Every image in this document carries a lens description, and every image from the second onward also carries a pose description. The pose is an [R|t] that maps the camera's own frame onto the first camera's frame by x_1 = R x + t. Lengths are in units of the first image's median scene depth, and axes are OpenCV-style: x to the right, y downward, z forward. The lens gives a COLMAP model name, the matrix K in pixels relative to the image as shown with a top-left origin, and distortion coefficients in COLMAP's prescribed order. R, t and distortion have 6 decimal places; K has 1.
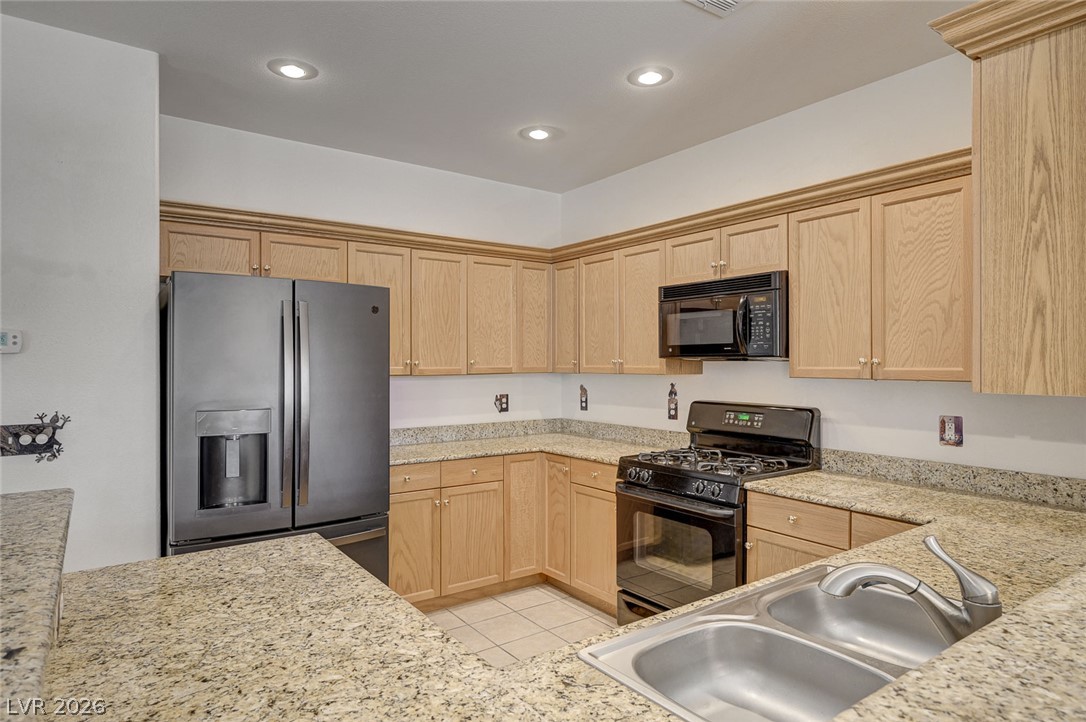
lens RADIAL K [[628.1, 0, 543.0], [0, 628.1, 361.0], [0, 0, 1]] dist [0.001649, 0.000525]
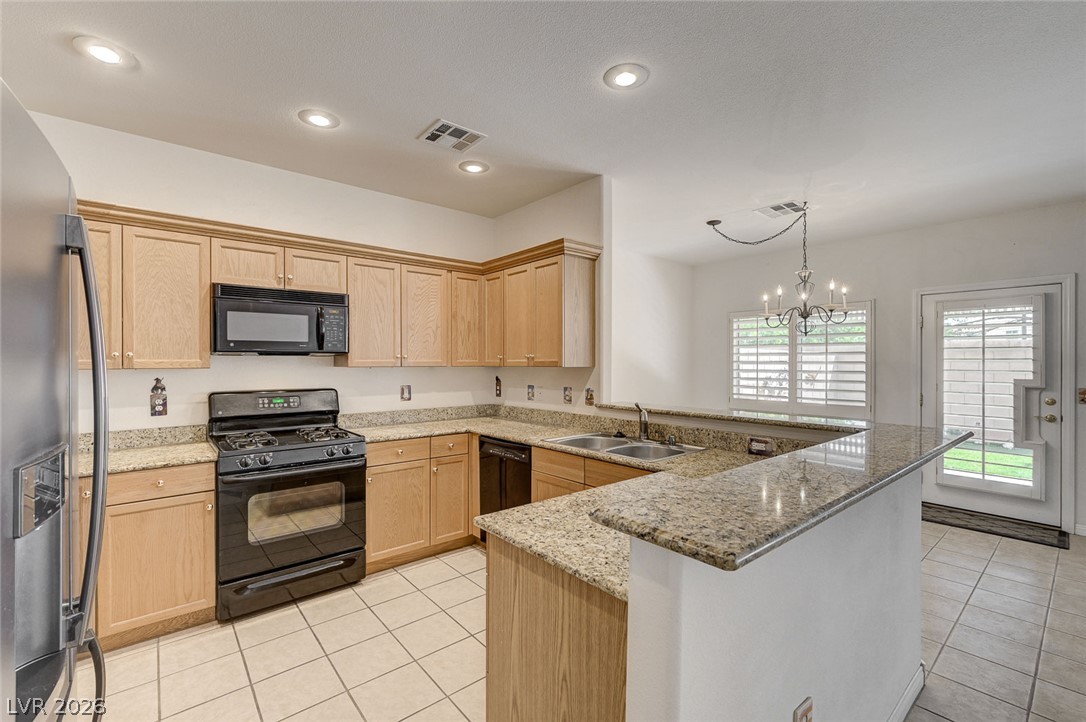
lens RADIAL K [[465.7, 0, 543.6], [0, 465.7, 364.5], [0, 0, 1]] dist [0.000526, 0.000254]
pose [[-0.075585, -0.005068, 0.997126, -0.715700], [-0.000656, 0.999987, 0.005033, 0.013807], [-0.997139, -0.000274, -0.075588, 0.603783]]
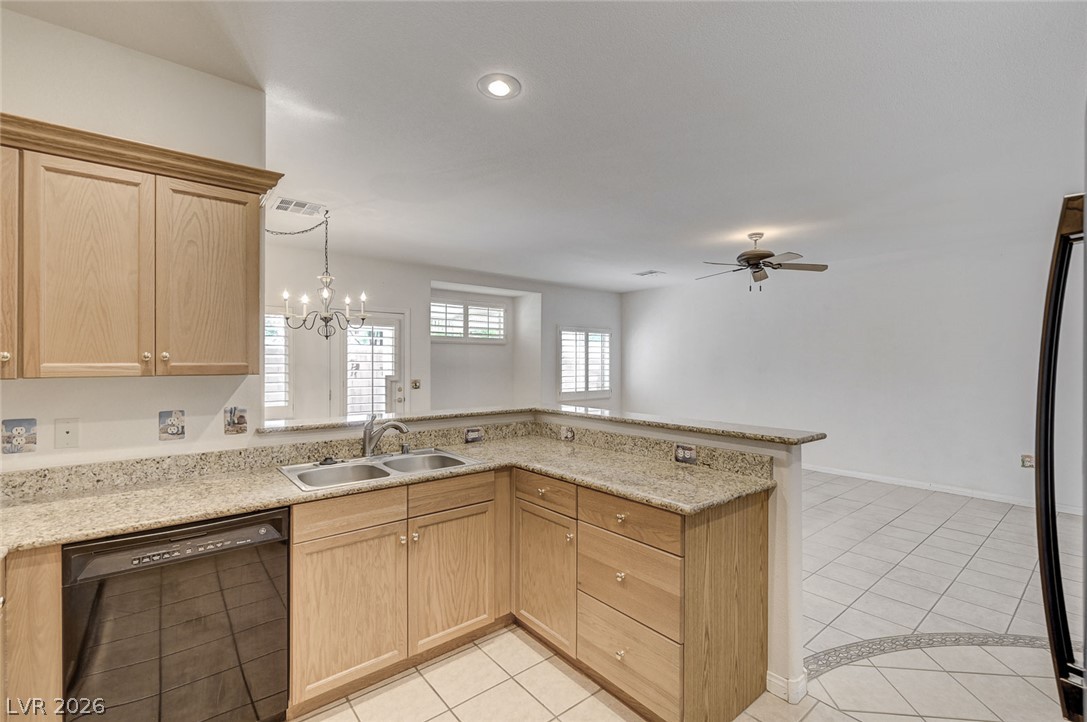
lens RADIAL K [[471.0, 0, 543.6], [0, 471.0, 362.7], [0, 0, 1]] dist [0.001163, 0.000177]
pose [[-0.998505, -0.001317, -0.054637, -0.034038], [-0.001328, 0.999999, 0.000174, 0.006620], [0.054636, 0.000246, -0.998506, 1.169916]]
